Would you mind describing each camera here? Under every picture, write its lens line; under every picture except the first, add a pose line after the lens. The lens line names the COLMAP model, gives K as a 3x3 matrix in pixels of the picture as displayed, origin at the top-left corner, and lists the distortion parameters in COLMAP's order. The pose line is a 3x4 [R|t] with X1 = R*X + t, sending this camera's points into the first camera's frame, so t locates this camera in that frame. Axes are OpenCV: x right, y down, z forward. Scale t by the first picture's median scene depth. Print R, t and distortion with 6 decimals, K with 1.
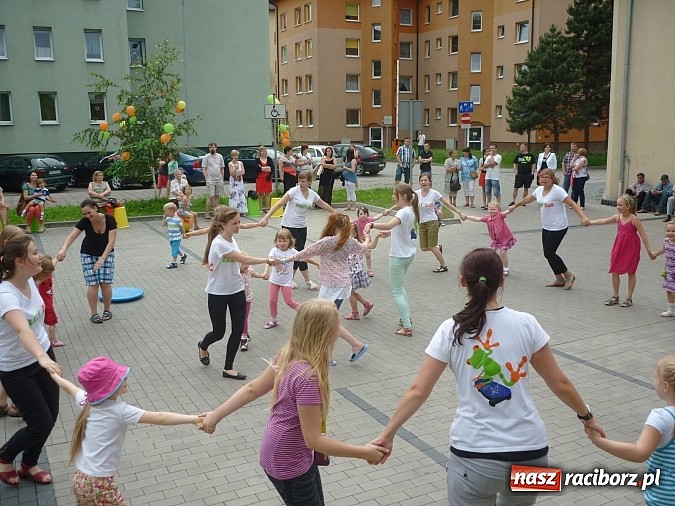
lens RADIAL K [[679.9, 0, 337.5], [0, 679.9, 253.0], [0, 0, 1]] dist [-0.047452, 0.028392]
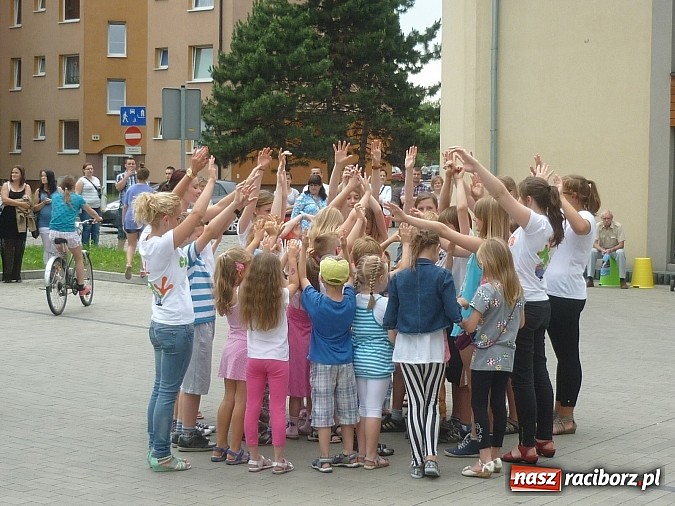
lens RADIAL K [[1321.4, 0, 337.5], [0, 1321.4, 253.0], [0, 0, 1]] dist [-0.108310, 0.006826]
pose [[0.907627, -0.001913, 0.419772, -0.081114], [0.051718, 0.992881, -0.107300, 0.013747], [-0.416579, 0.119098, 0.901265, -0.014612]]
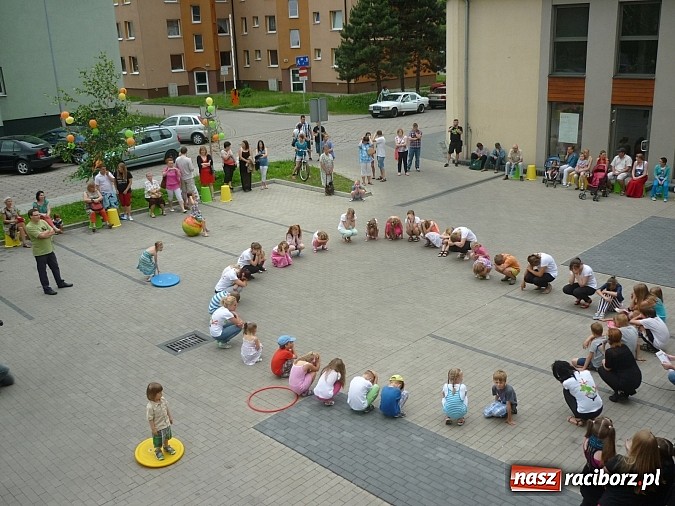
lens RADIAL K [[679.9, 0, 337.5], [0, 679.9, 253.0], [0, 0, 1]] dist [-0.047452, 0.028392]
pose [[0.949497, -0.121877, 0.289139, -0.088041], [0.085690, 0.987172, 0.134715, -0.036031], [-0.301849, -0.103135, 0.947761, -0.084358]]
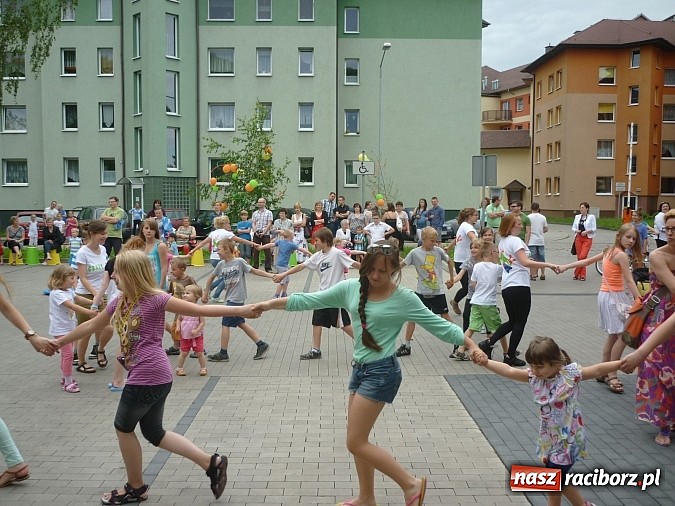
lens RADIAL K [[679.9, 0, 337.5], [0, 679.9, 253.0], [0, 0, 1]] dist [-0.047452, 0.028392]
pose [[0.897485, 0.052458, -0.437915, 0.120254], [-0.095780, 0.992387, -0.077419, 0.001468], [0.430520, 0.111426, 0.895677, 0.015682]]
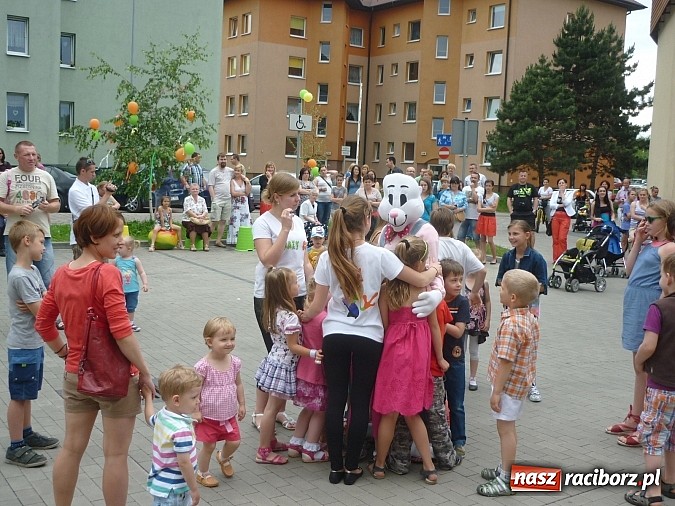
lens RADIAL K [[787.6, 0, 337.5], [0, 787.6, 253.0], [0, 0, 1]] dist [-0.058559, 0.054173]
pose [[0.989577, 0.041219, 0.137977, -0.060267], [-0.031155, 0.996747, -0.074322, 0.006628], [-0.140592, 0.069249, 0.987643, 0.021850]]
